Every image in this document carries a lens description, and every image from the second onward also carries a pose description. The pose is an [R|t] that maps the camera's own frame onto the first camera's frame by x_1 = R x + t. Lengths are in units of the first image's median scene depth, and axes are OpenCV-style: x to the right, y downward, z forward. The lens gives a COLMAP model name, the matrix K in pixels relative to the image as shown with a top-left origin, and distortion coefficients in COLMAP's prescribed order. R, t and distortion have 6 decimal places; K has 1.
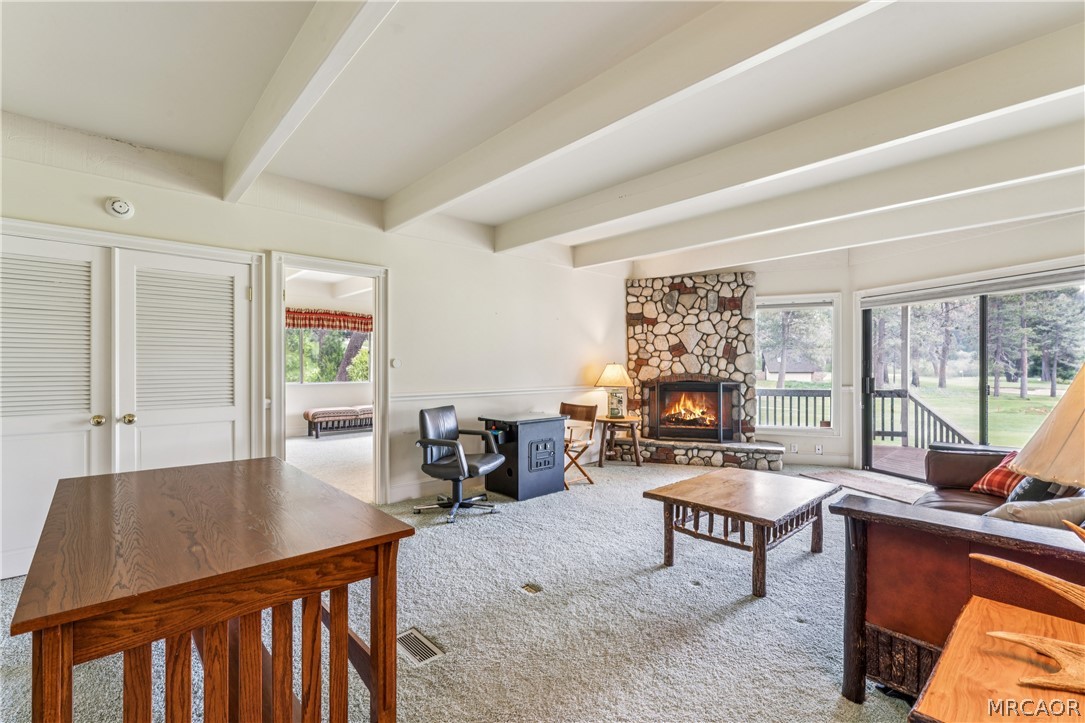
lens RADIAL K [[493.2, 0, 542.4], [0, 493.2, 365.8], [0, 0, 1]] dist [-0.002651, 0.000740]
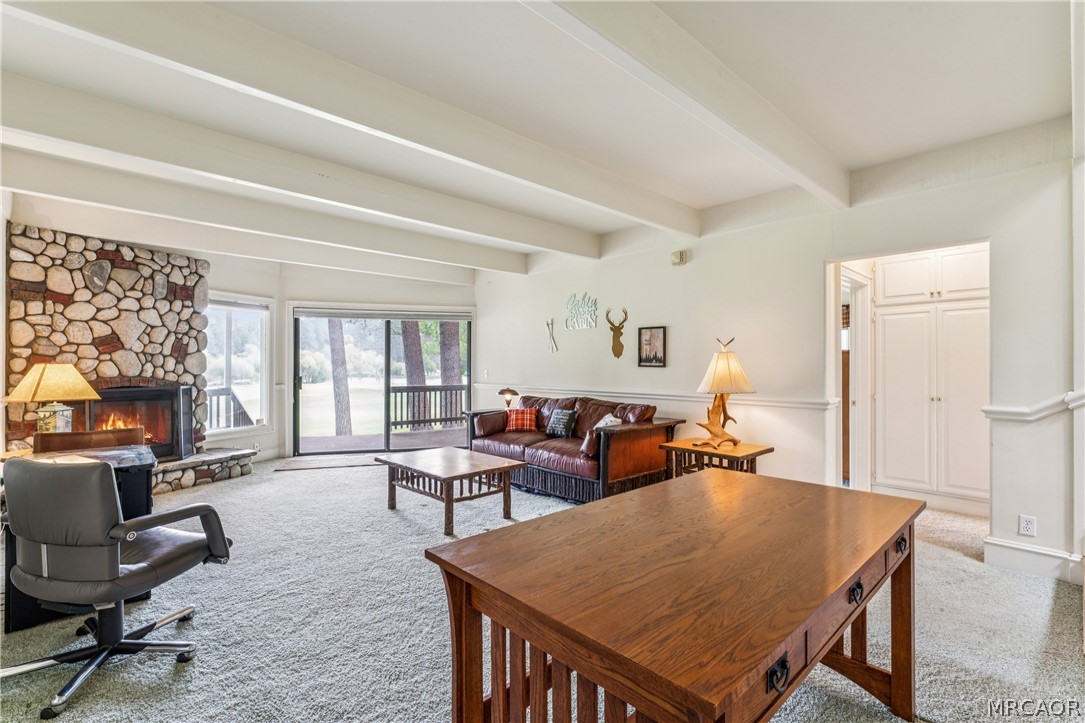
lens RADIAL K [[493.2, 0, 543.4], [0, 493.2, 363.1], [0, 0, 1]] dist [-0.002651, 0.000740]
pose [[-0.019814, 0.006294, 0.999784, -0.458247], [-0.000186, 0.999980, -0.006299, -0.000256], [-0.999804, -0.000310, -0.019812, 0.390532]]
